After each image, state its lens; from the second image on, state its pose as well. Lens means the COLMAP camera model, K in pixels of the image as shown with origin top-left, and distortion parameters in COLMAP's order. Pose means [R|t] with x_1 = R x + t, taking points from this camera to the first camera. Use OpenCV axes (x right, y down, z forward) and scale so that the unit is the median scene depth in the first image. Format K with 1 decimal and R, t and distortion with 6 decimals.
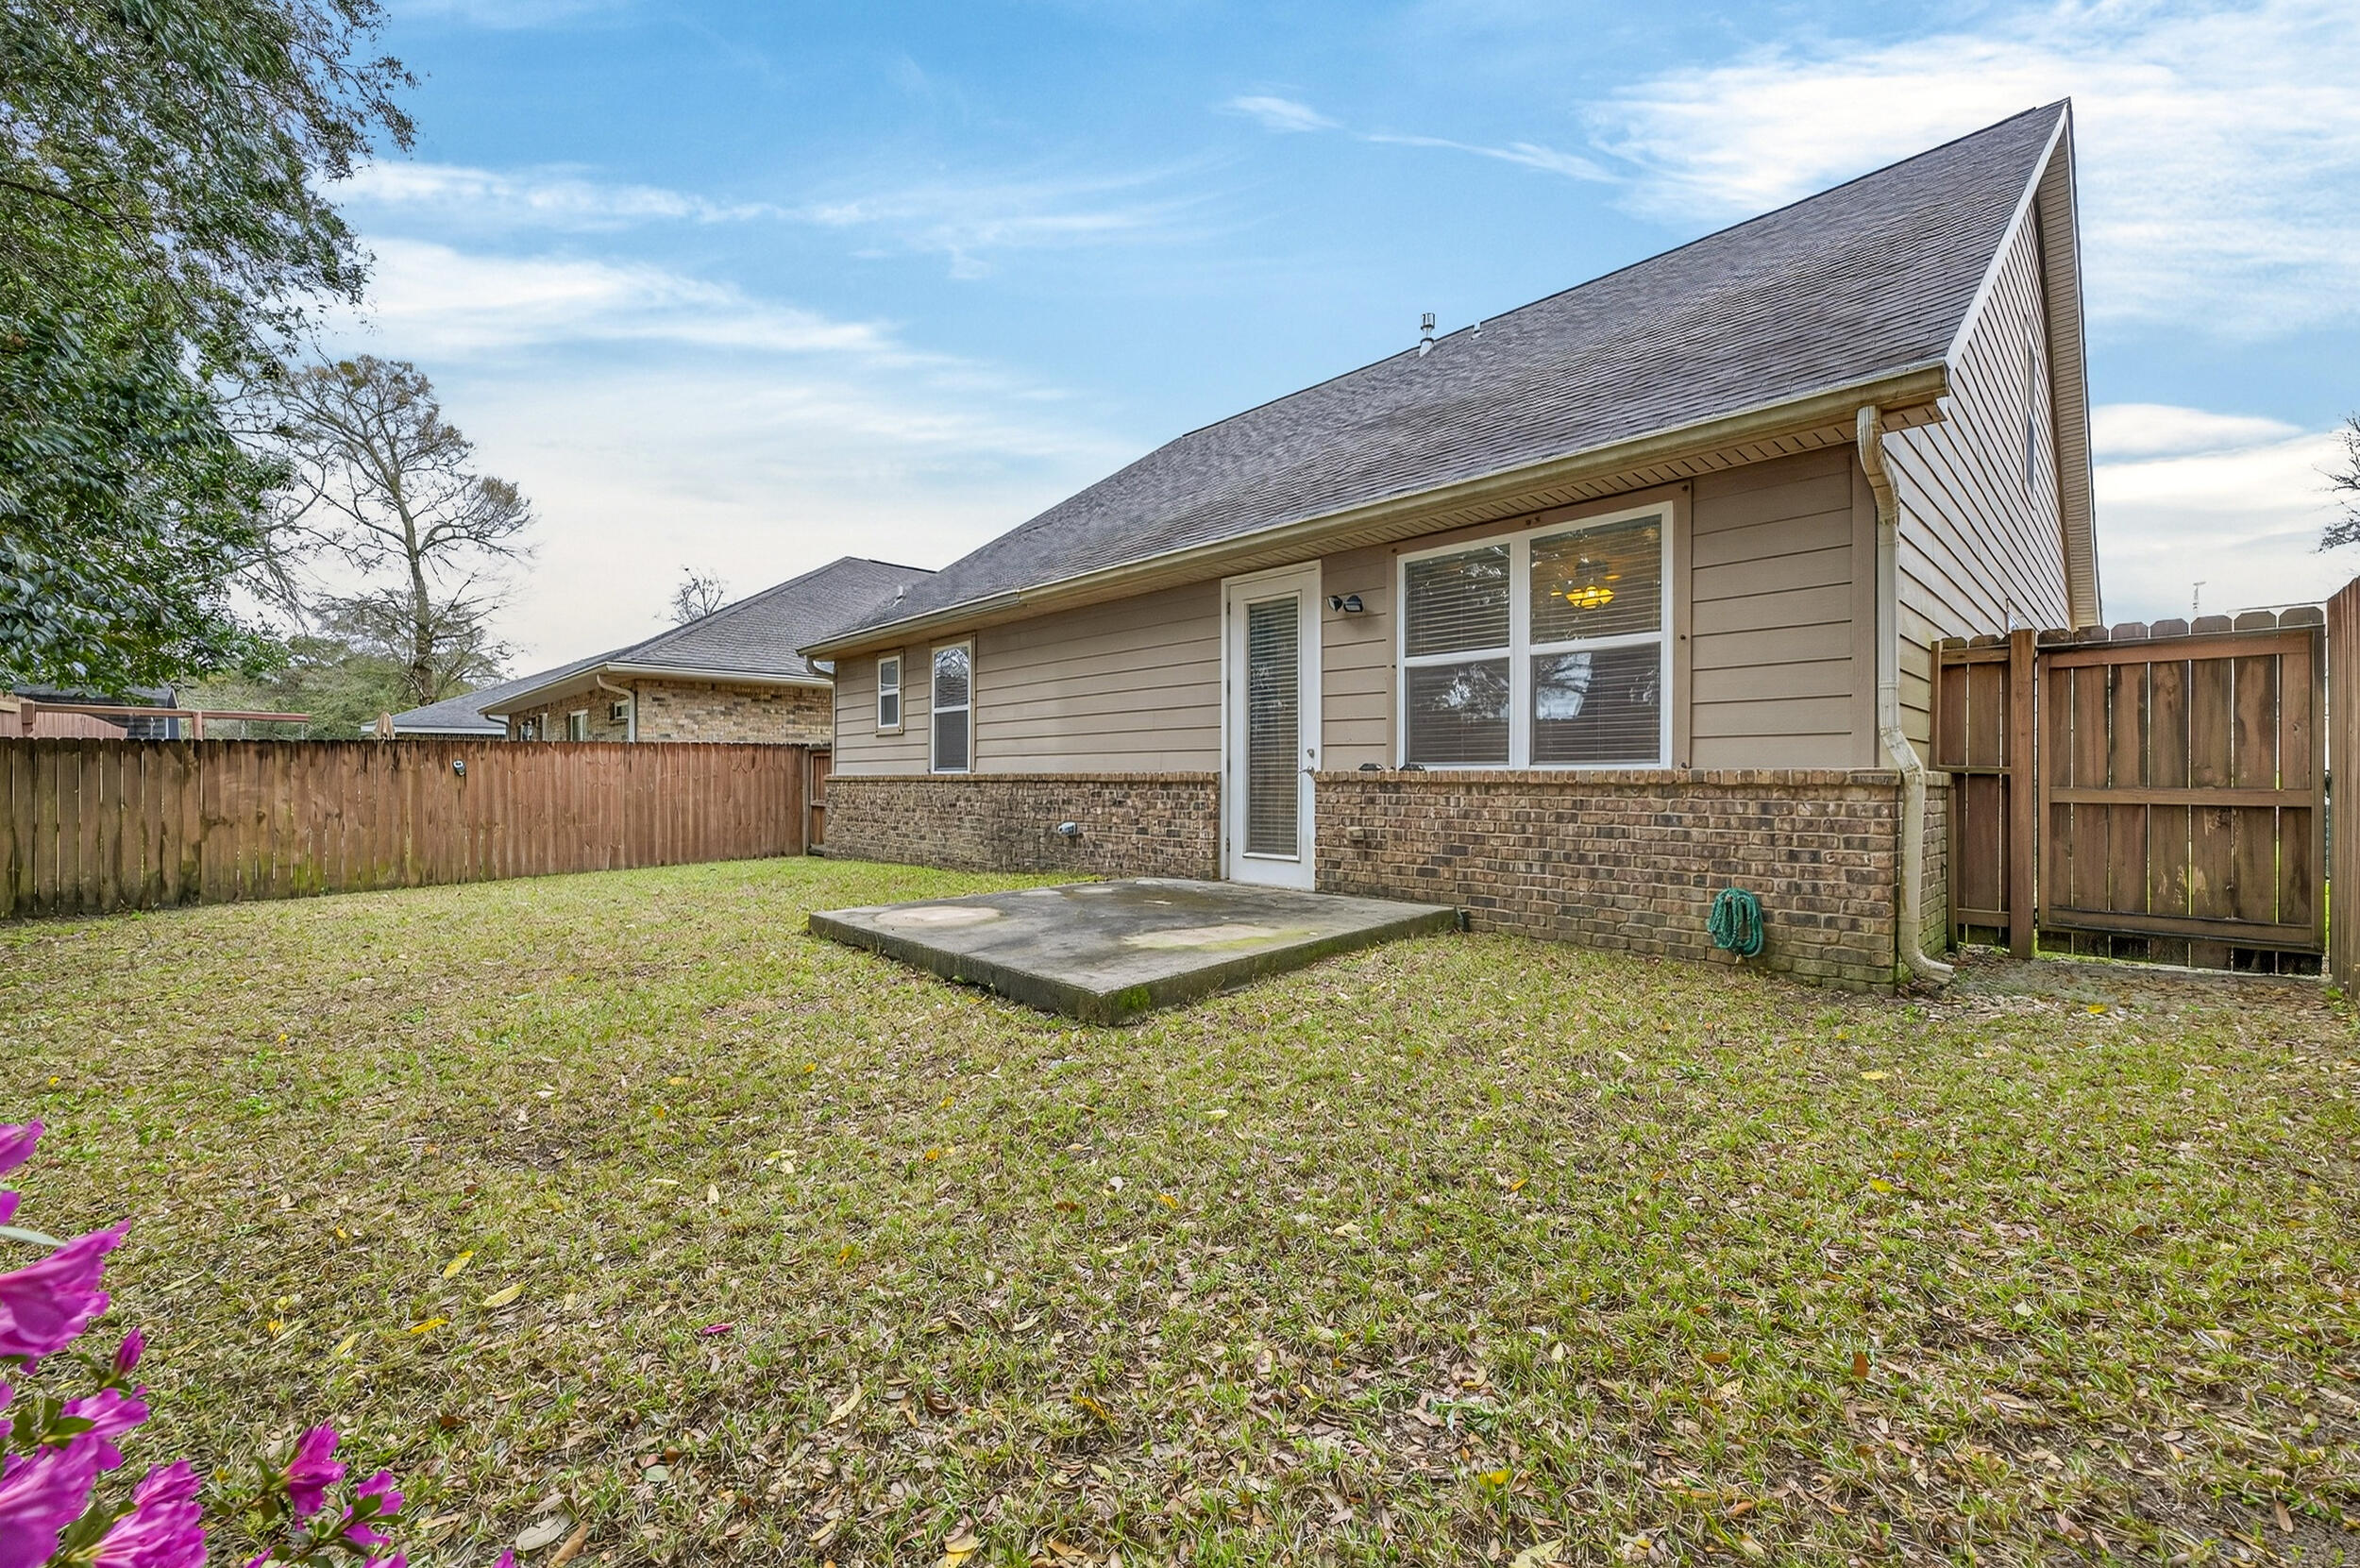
lens RADIAL K [[934.5, 0, 1188.7], [0, 934.5, 780.3], [0, 0, 1]] dist [-0.009677, 0.005307]
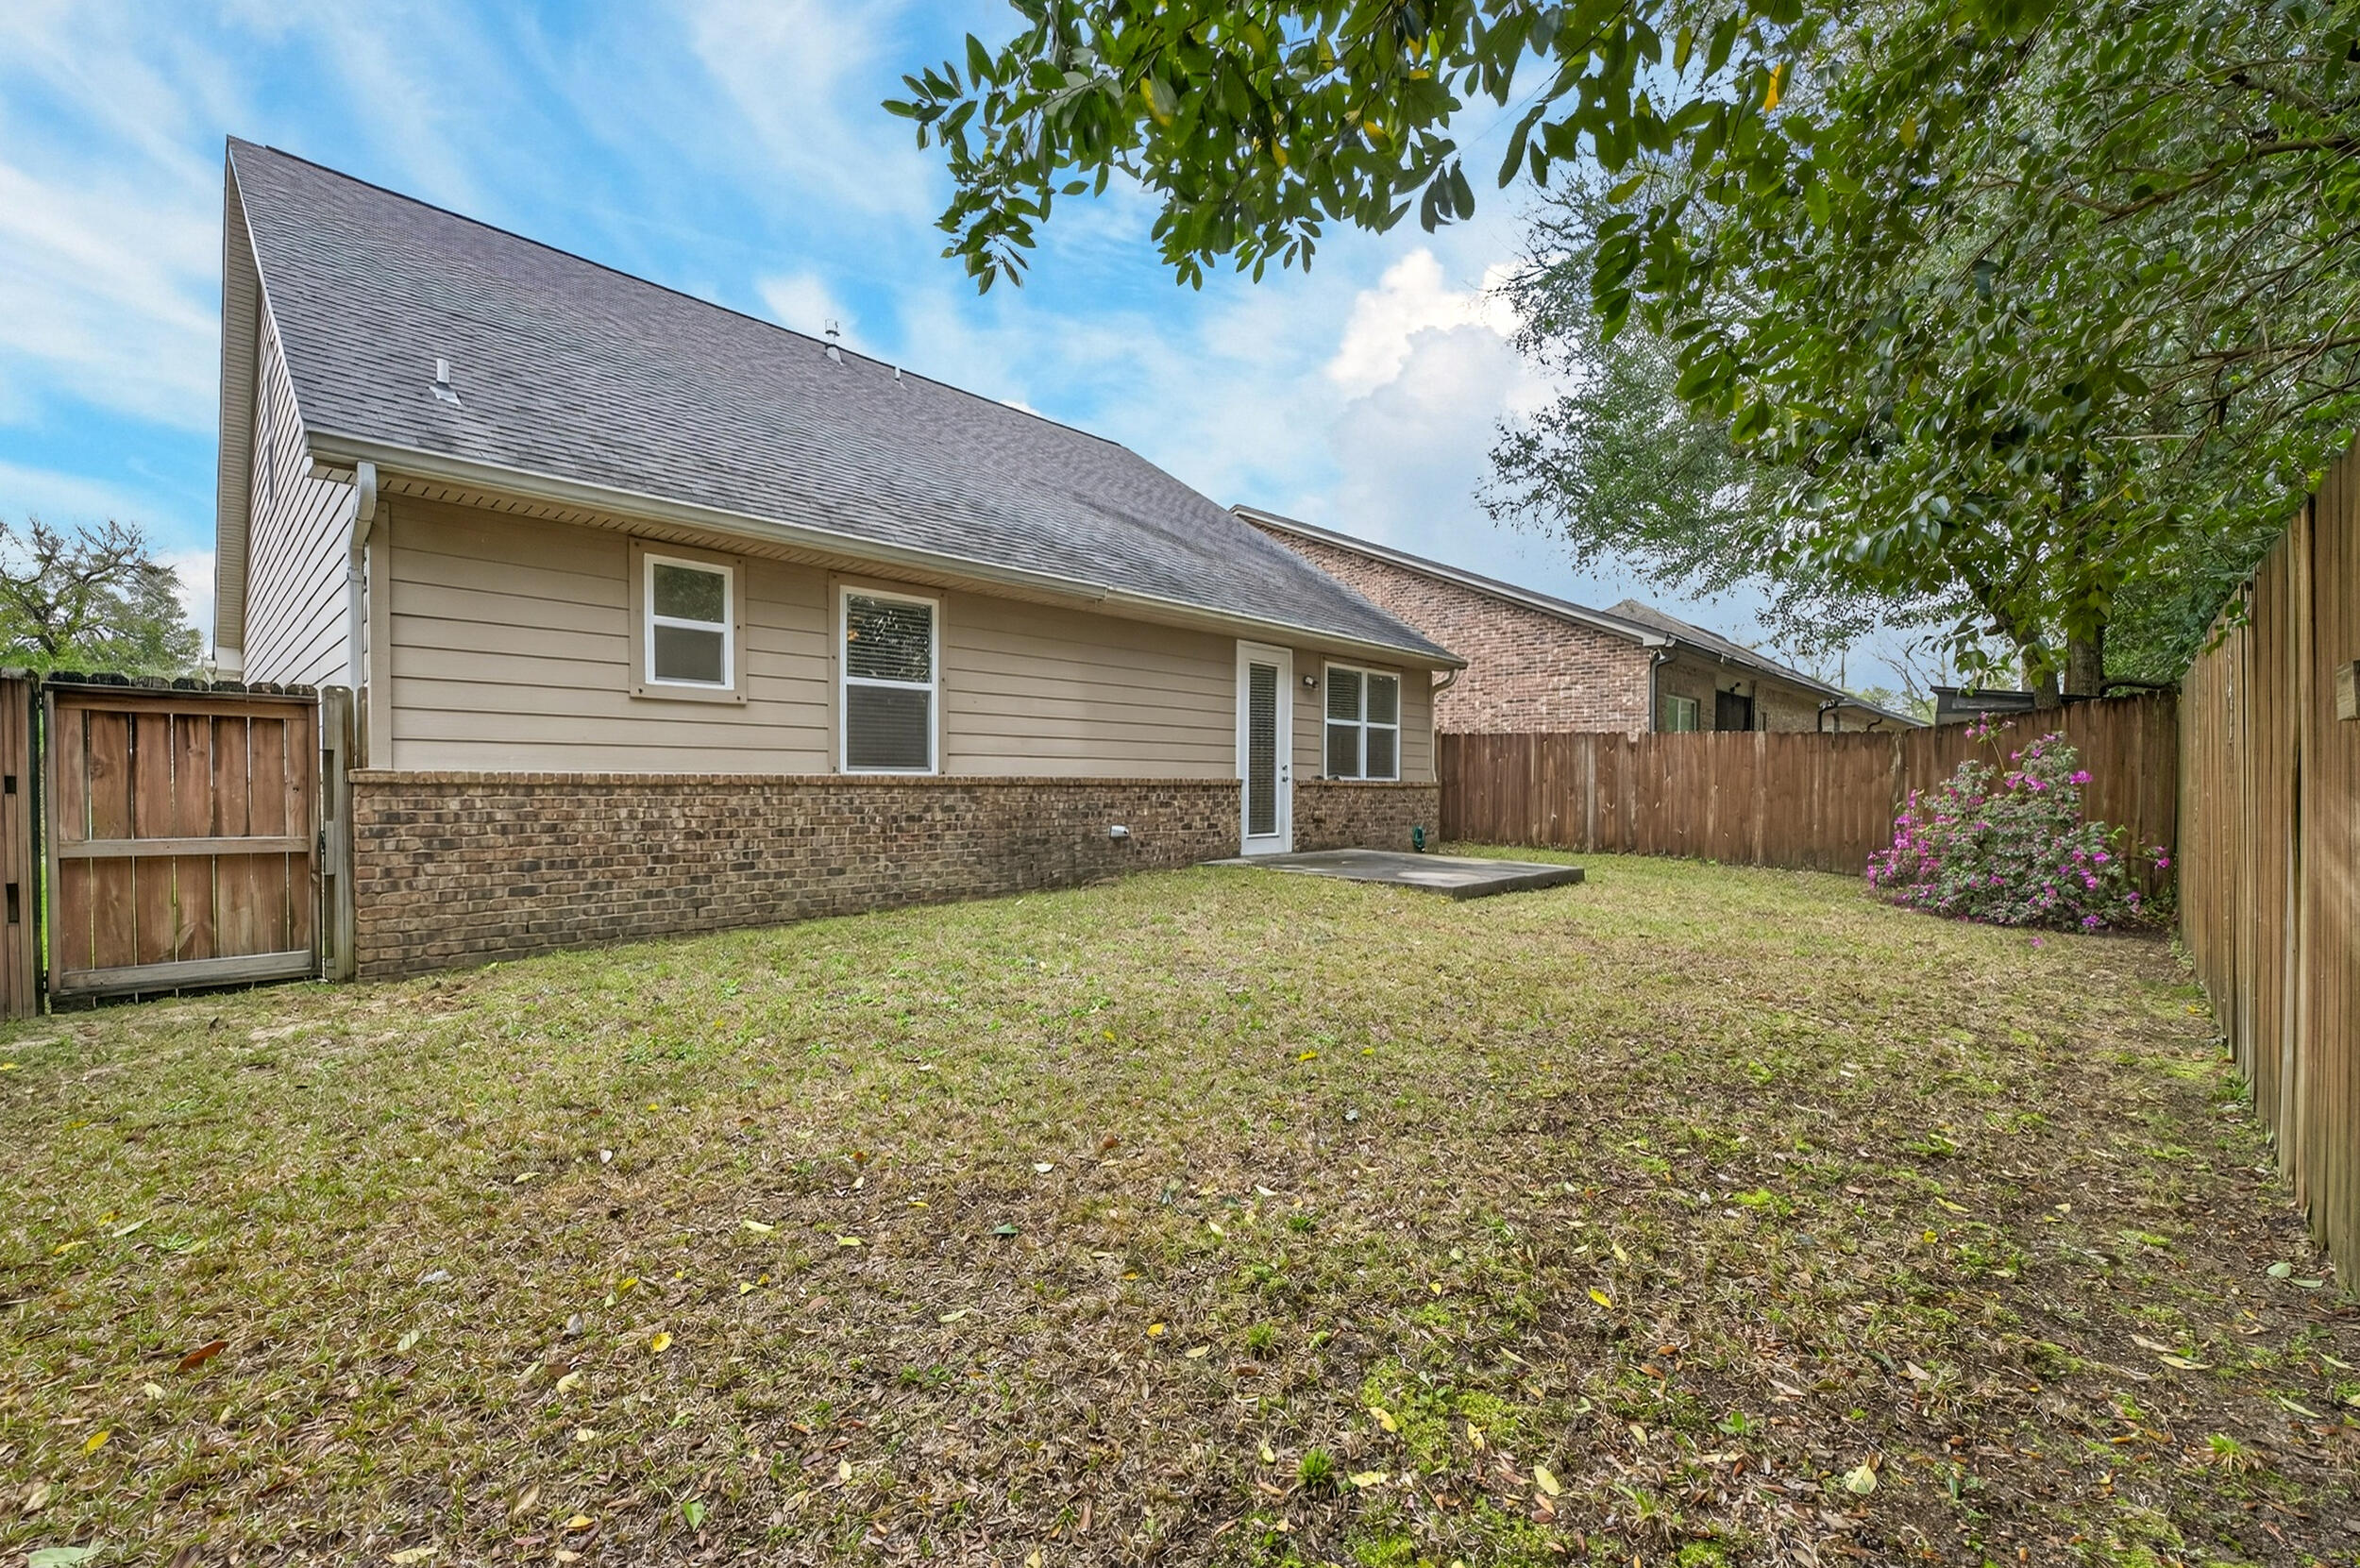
lens RADIAL K [[963.7, 0, 1183.5], [0, 963.7, 785.5], [0, 0, 1]] dist [-0.010585, 0.003834]
pose [[-0.036920, -0.006325, 0.999298, -1.393529], [-0.006520, 0.999960, 0.006089, -0.007049], [-0.999297, -0.006291, -0.036960, 1.129849]]
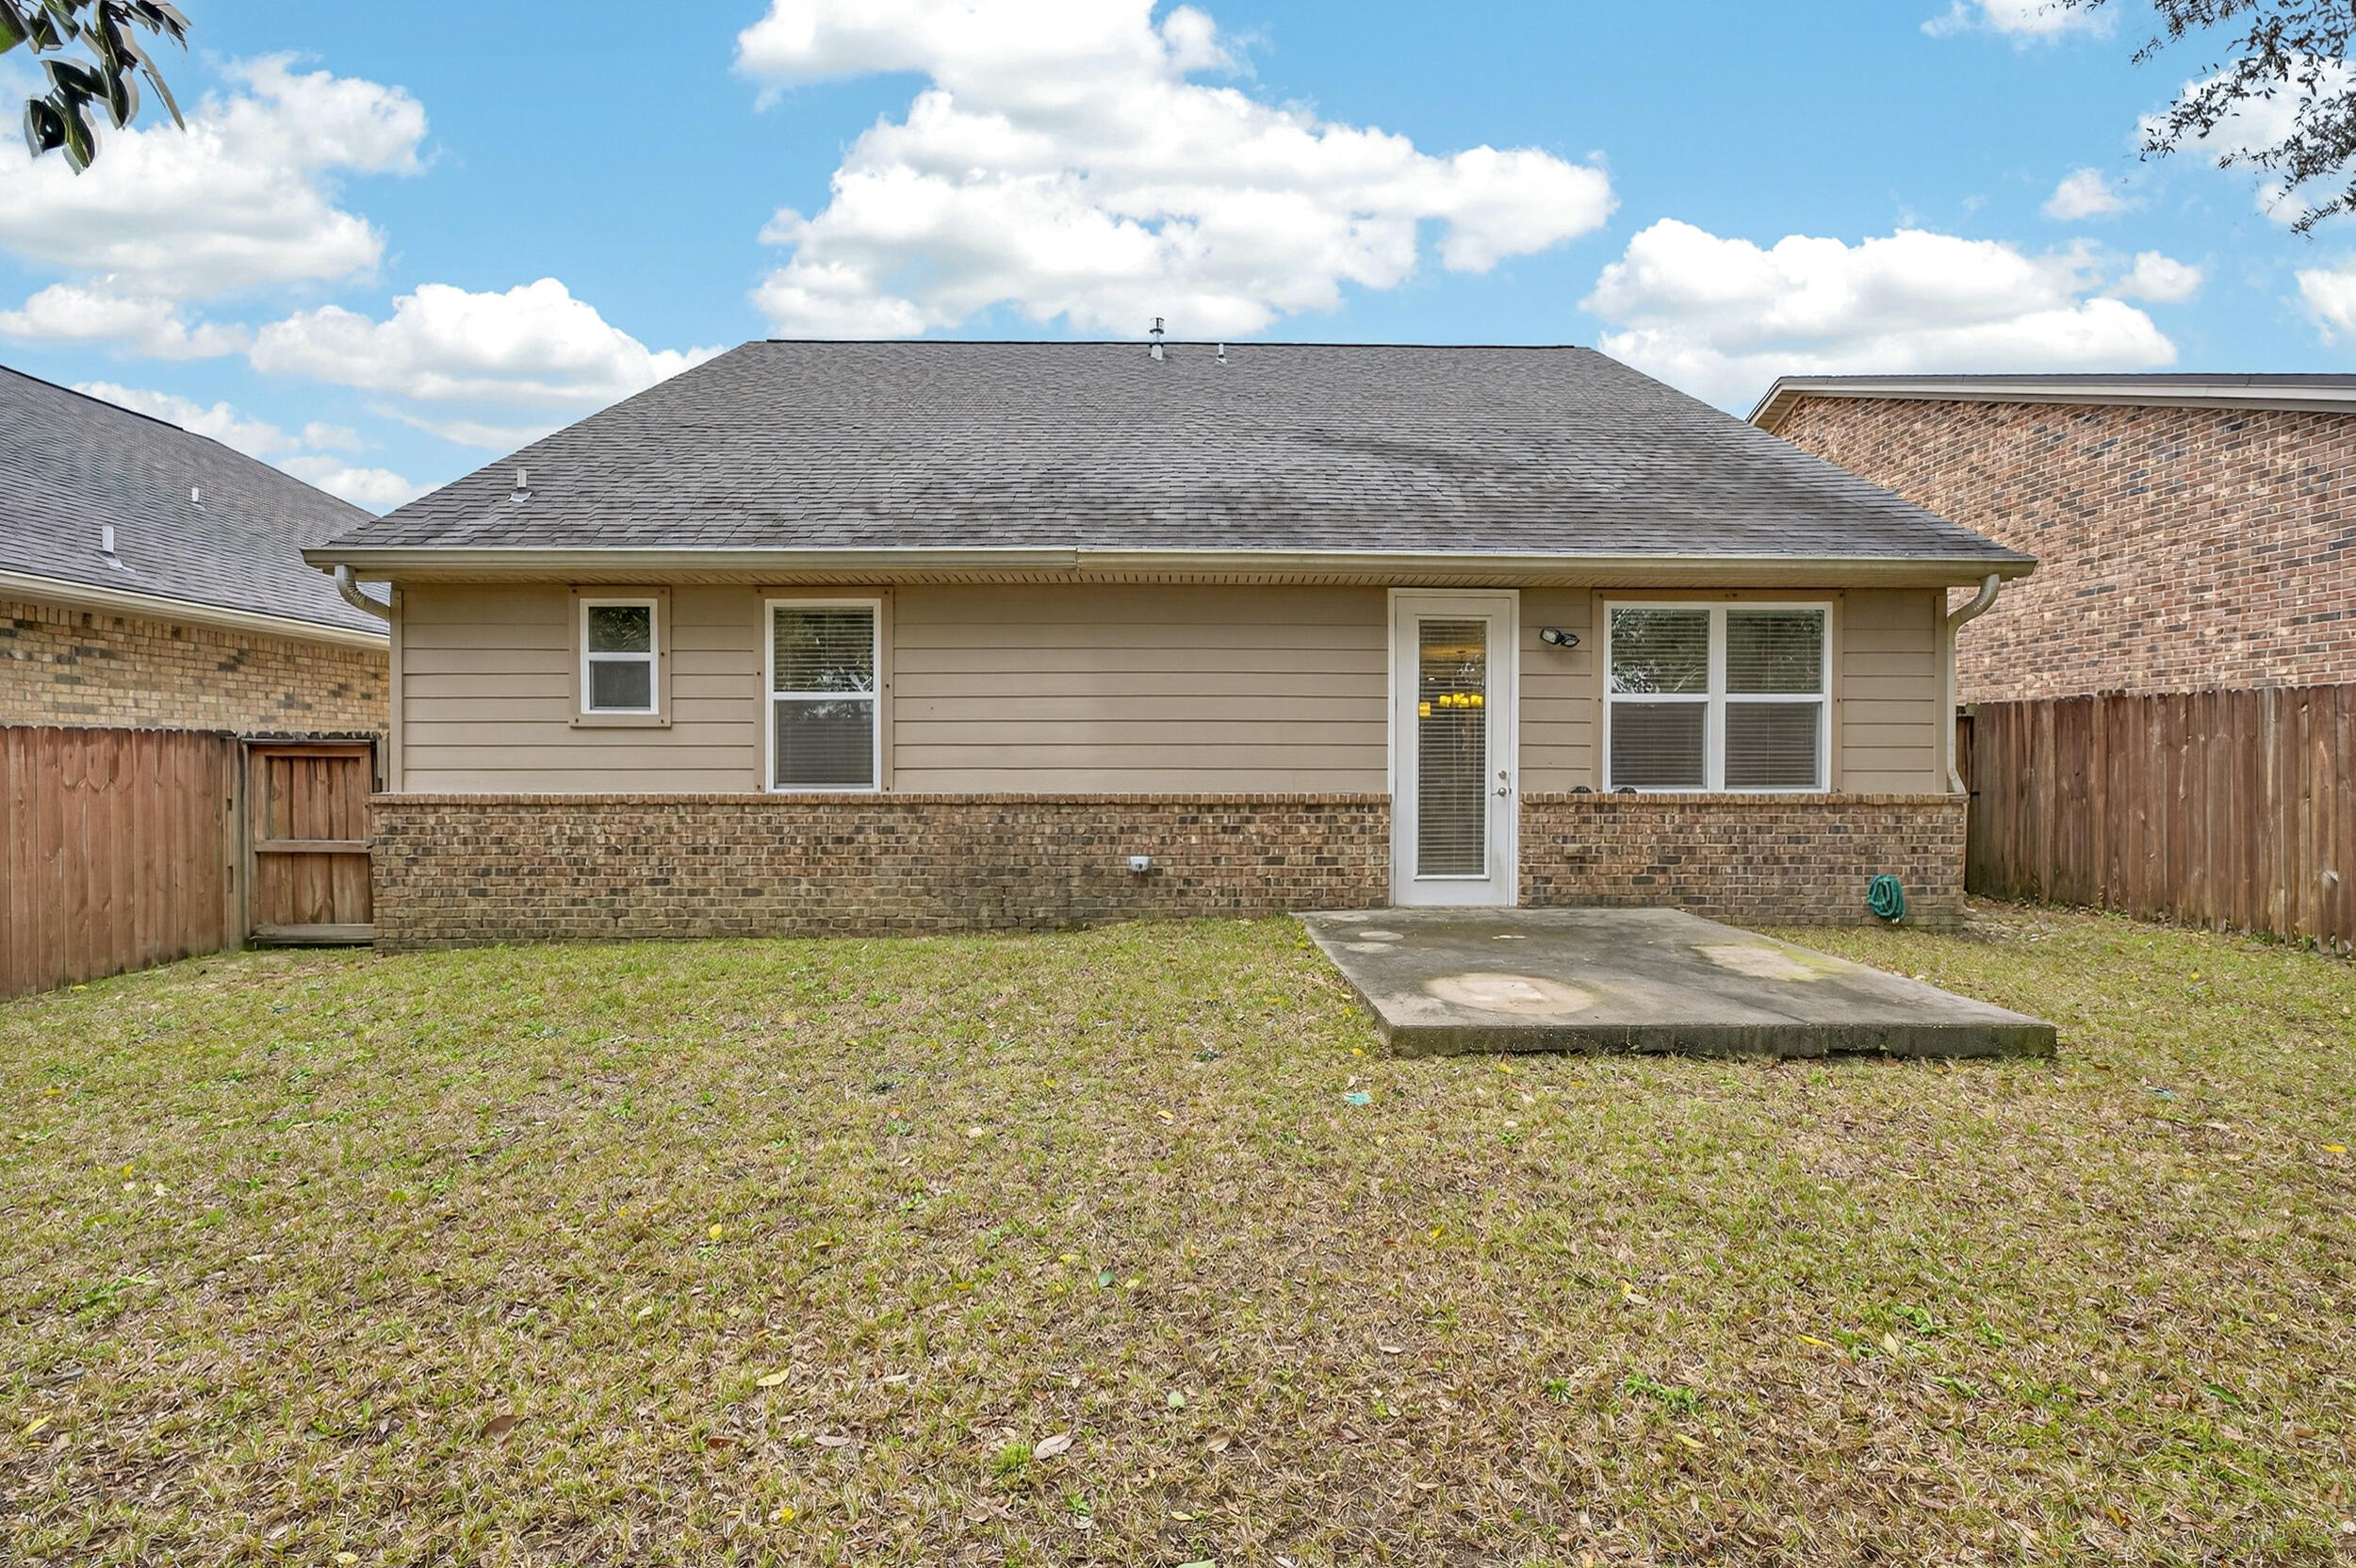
lens RADIAL K [[932.9, 0, 1185.4], [0, 932.9, 775.2], [0, 0, 1]] dist [-0.009677, 0.005307]
pose [[0.682727, -0.008814, 0.730620, -0.791337], [0.001471, 0.999942, 0.010689, -0.036962], [-0.730672, -0.006223, 0.682701, 0.505776]]
